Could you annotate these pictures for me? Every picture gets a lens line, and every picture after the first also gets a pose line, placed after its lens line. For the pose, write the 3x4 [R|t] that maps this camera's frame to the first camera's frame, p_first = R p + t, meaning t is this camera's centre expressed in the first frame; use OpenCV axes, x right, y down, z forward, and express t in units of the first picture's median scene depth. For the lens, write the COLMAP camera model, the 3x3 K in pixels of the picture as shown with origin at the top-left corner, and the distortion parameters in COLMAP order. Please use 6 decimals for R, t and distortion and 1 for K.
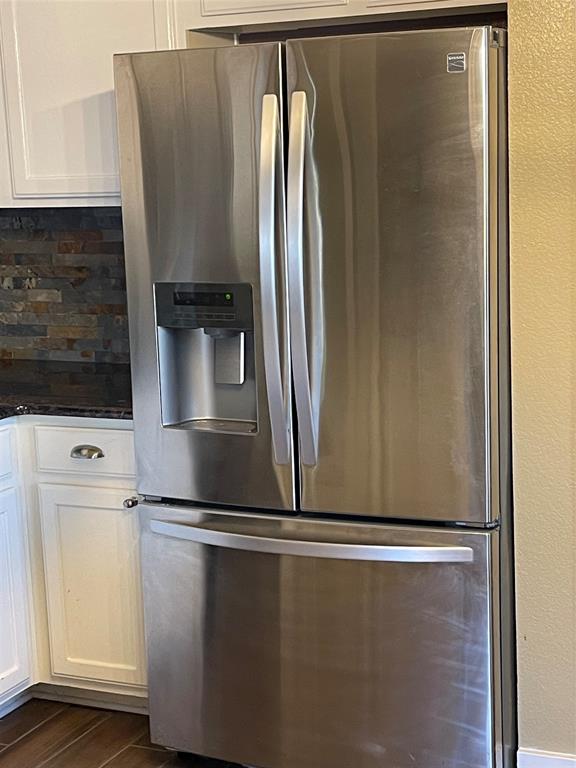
lens RADIAL K [[1411.3, 0, 280.6], [0, 1411.3, 387.6], [0, 0, 1]] dist [0.085522, 0.000000]
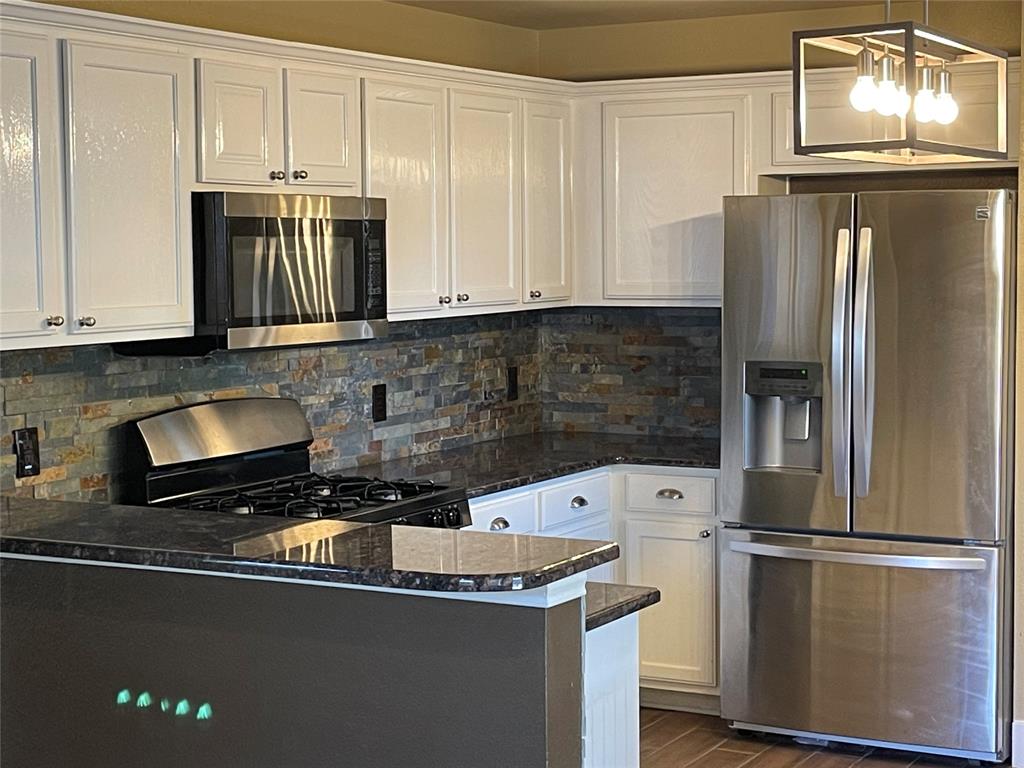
lens RADIAL K [[1881.7, 0, 511.8], [0, 1881.7, 378.0], [0, 0, 1]] dist [0.085522, 0.000000]
pose [[0.997684, 0.036604, -0.057338, -0.161670], [-0.042319, 0.993899, -0.101854, 0.105196], [0.053260, 0.104045, 0.993146, -0.626161]]
